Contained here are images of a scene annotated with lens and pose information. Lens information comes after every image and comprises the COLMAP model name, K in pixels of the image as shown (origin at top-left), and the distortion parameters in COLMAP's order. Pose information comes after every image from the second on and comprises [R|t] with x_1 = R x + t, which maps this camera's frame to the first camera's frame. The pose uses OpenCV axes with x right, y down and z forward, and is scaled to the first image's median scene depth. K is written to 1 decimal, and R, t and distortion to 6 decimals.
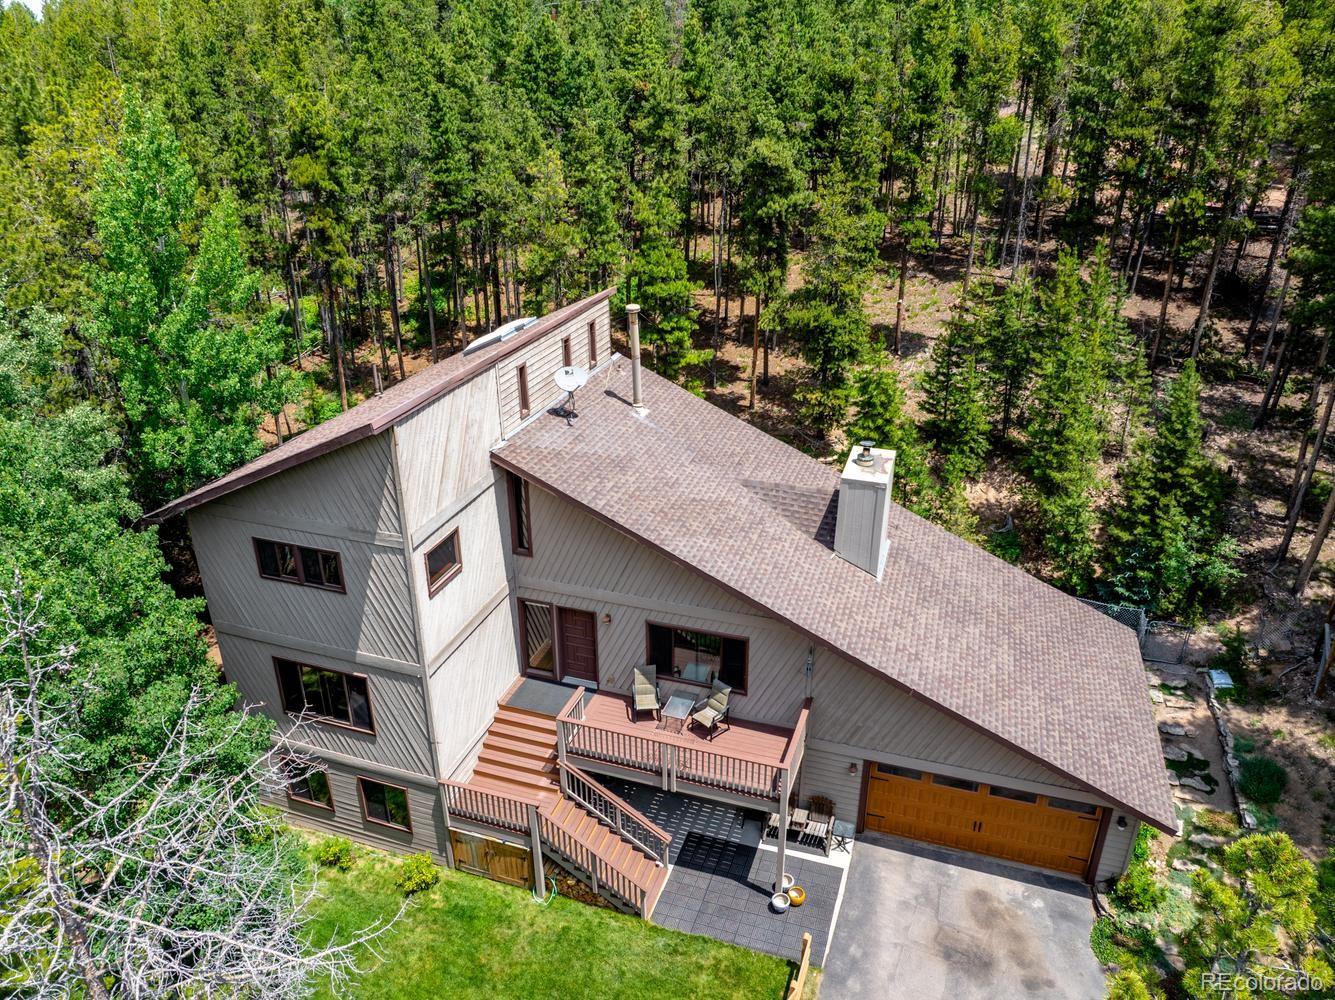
lens RADIAL K [[943.9, 0, 674.0], [0, 943.9, 497.5], [0, 0, 1]] dist [-0.044917, 0.000572]
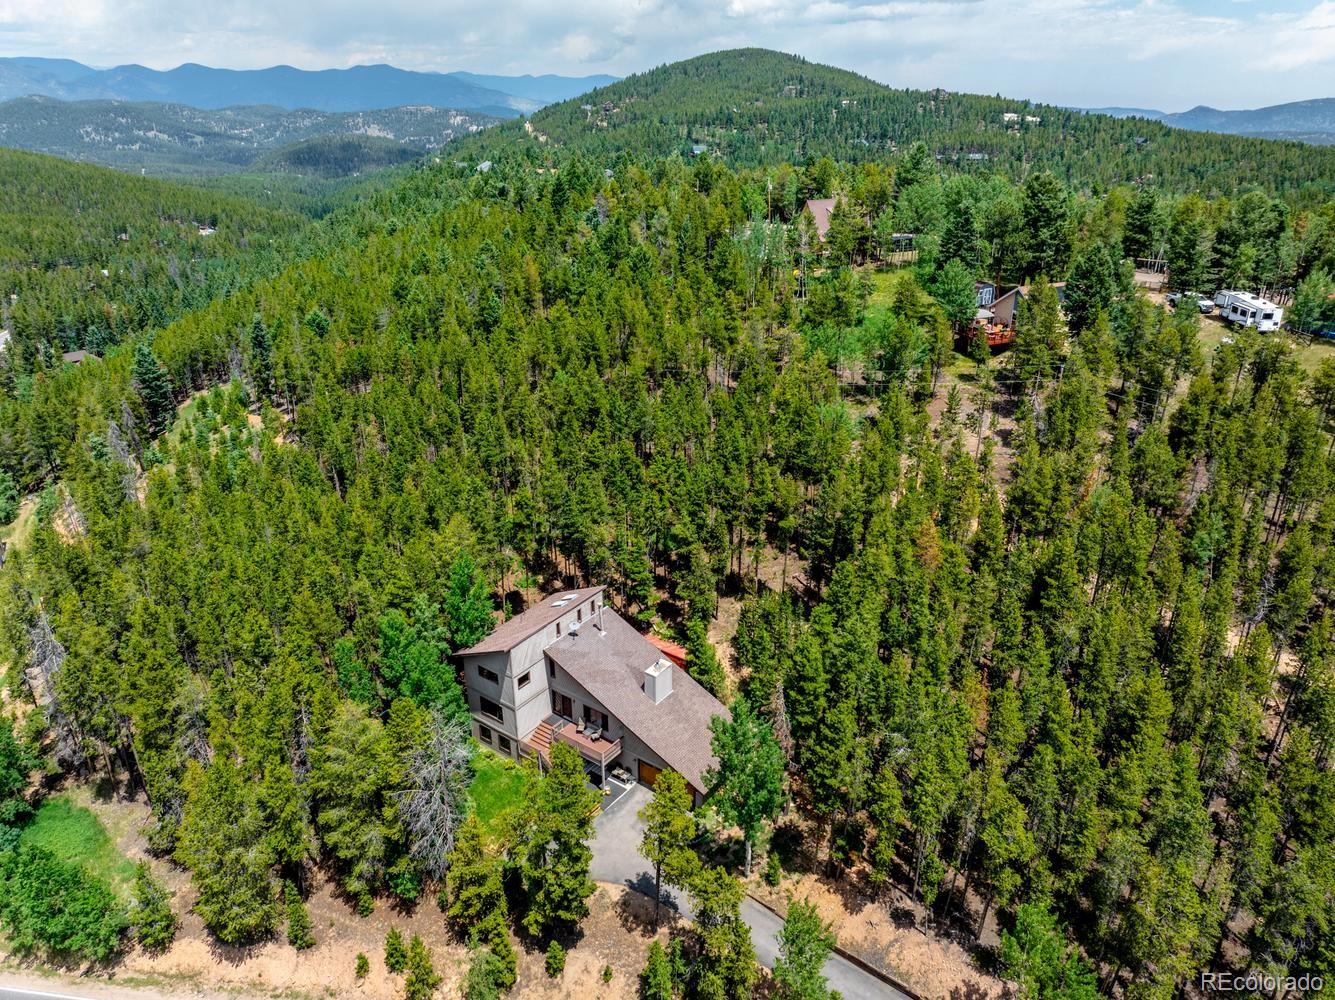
lens RADIAL K [[939.6, 0, 673.1], [0, 939.6, 500.1], [0, 0, 1]] dist [-0.035156, 0.000558]
pose [[0.952676, 0.123401, -0.277814, 1.090267], [-0.125430, 0.992047, 0.010528, -0.651209], [0.276904, 0.024817, 0.960577, -2.089375]]
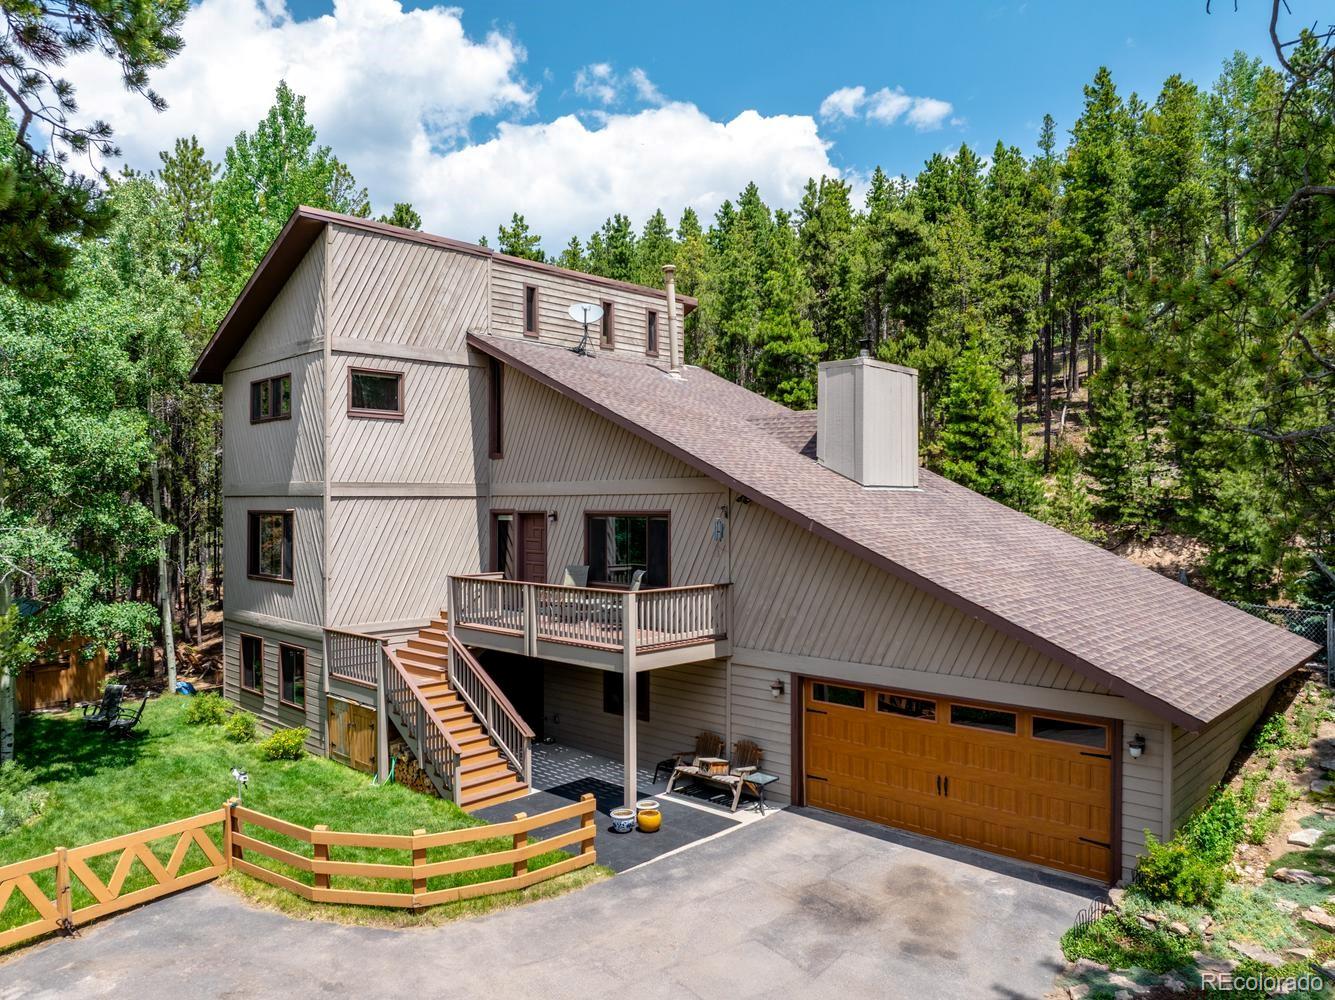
lens RADIAL K [[939.6, 0, 673.1], [0, 939.6, 500.1], [0, 0, 1]] dist [-0.035156, 0.000558]
pose [[0.903875, -0.002016, -0.427791, 0.420381], [-0.177644, 0.907926, -0.379622, 0.437887], [0.389168, 0.419126, 0.820294, 0.294606]]
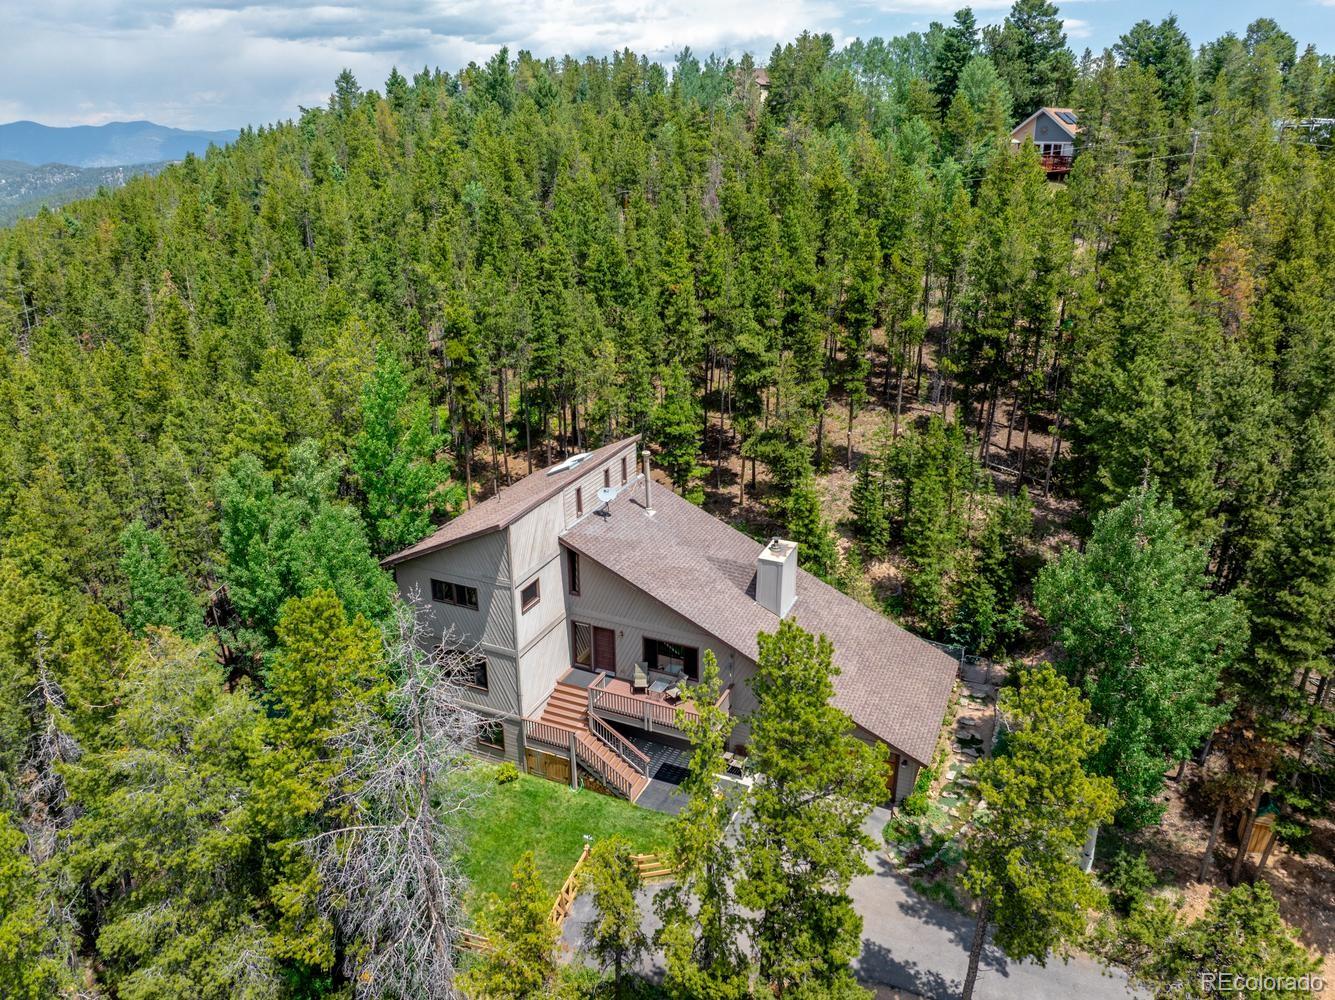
lens RADIAL K [[939.6, 0, 673.1], [0, 939.6, 500.1], [0, 0, 1]] dist [-0.035156, 0.000558]
pose [[0.995471, 0.033746, -0.088871, 0.170078], [-0.039027, 0.997532, -0.058371, -0.020451], [0.086682, 0.061575, 0.994331, -0.727727]]
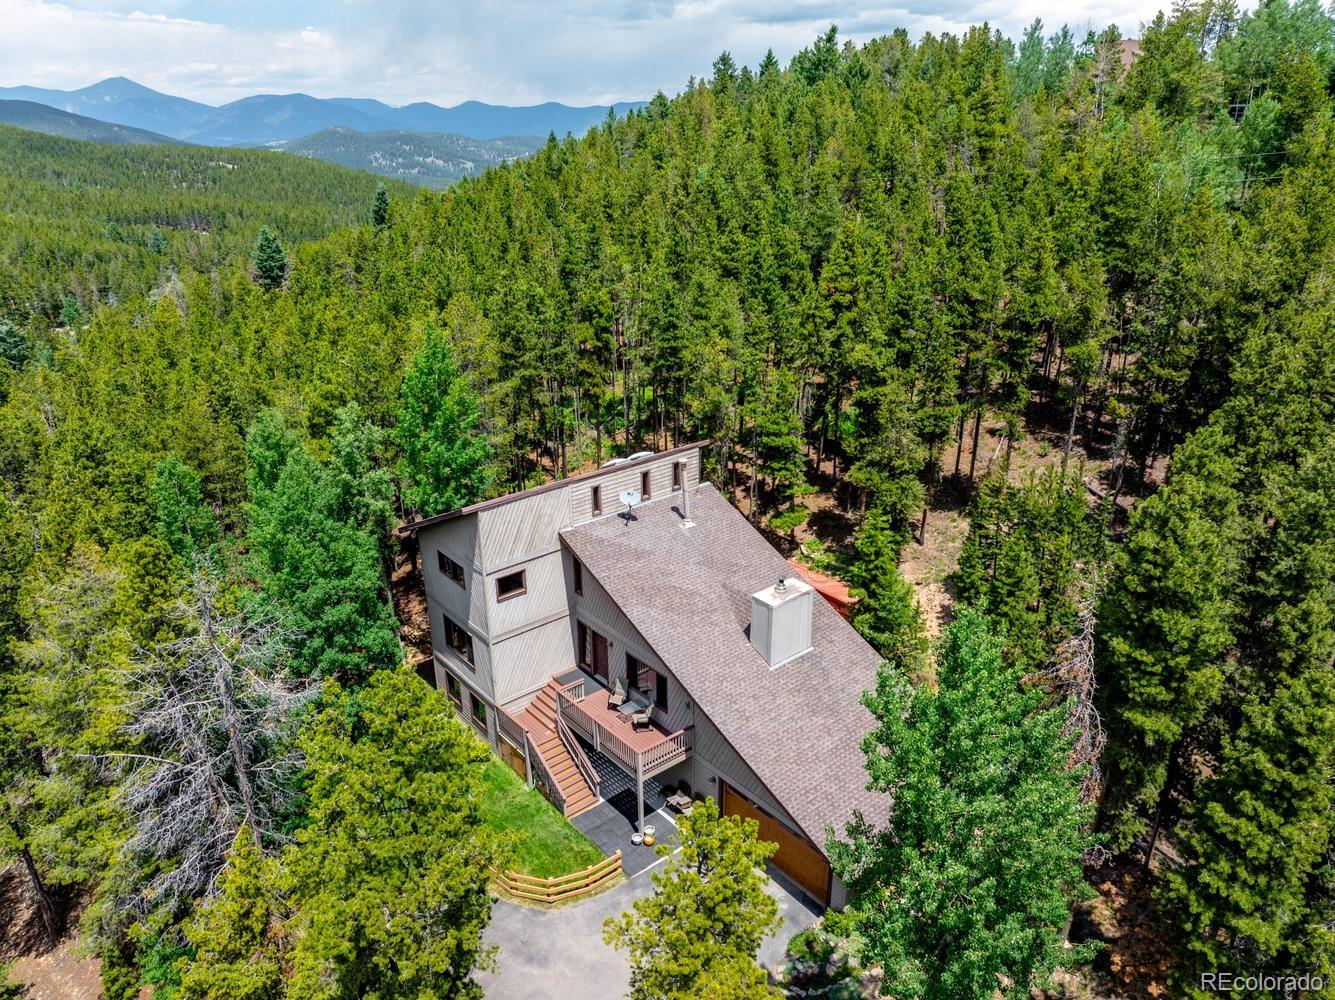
lens RADIAL K [[939.6, 0, 673.1], [0, 939.6, 500.1], [0, 0, 1]] dist [-0.035156, 0.000558]
pose [[0.849203, 0.193504, -0.491336, 0.783278], [-0.214822, 0.976562, 0.013312, -0.164402], [0.482396, 0.094245, 0.870868, -0.408062]]
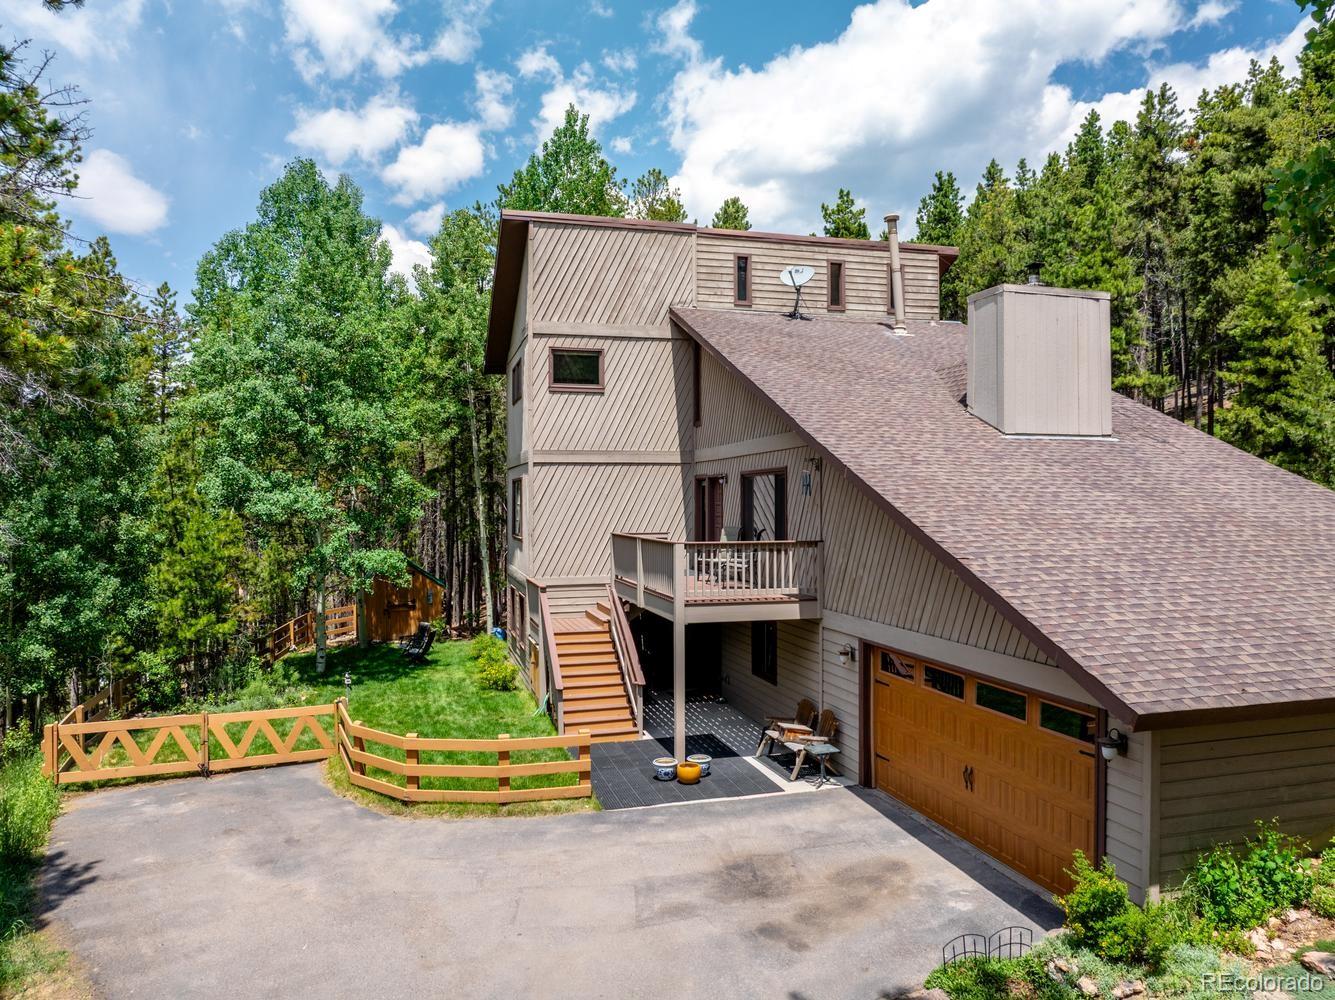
lens RADIAL K [[939.6, 0, 673.1], [0, 939.6, 500.1], [0, 0, 1]] dist [-0.035156, 0.000558]
pose [[0.554068, -0.003767, -0.832463, 0.661914], [-0.343594, 0.909805, -0.232805, 0.378090], [0.758256, 0.415019, 0.502800, 0.508919]]
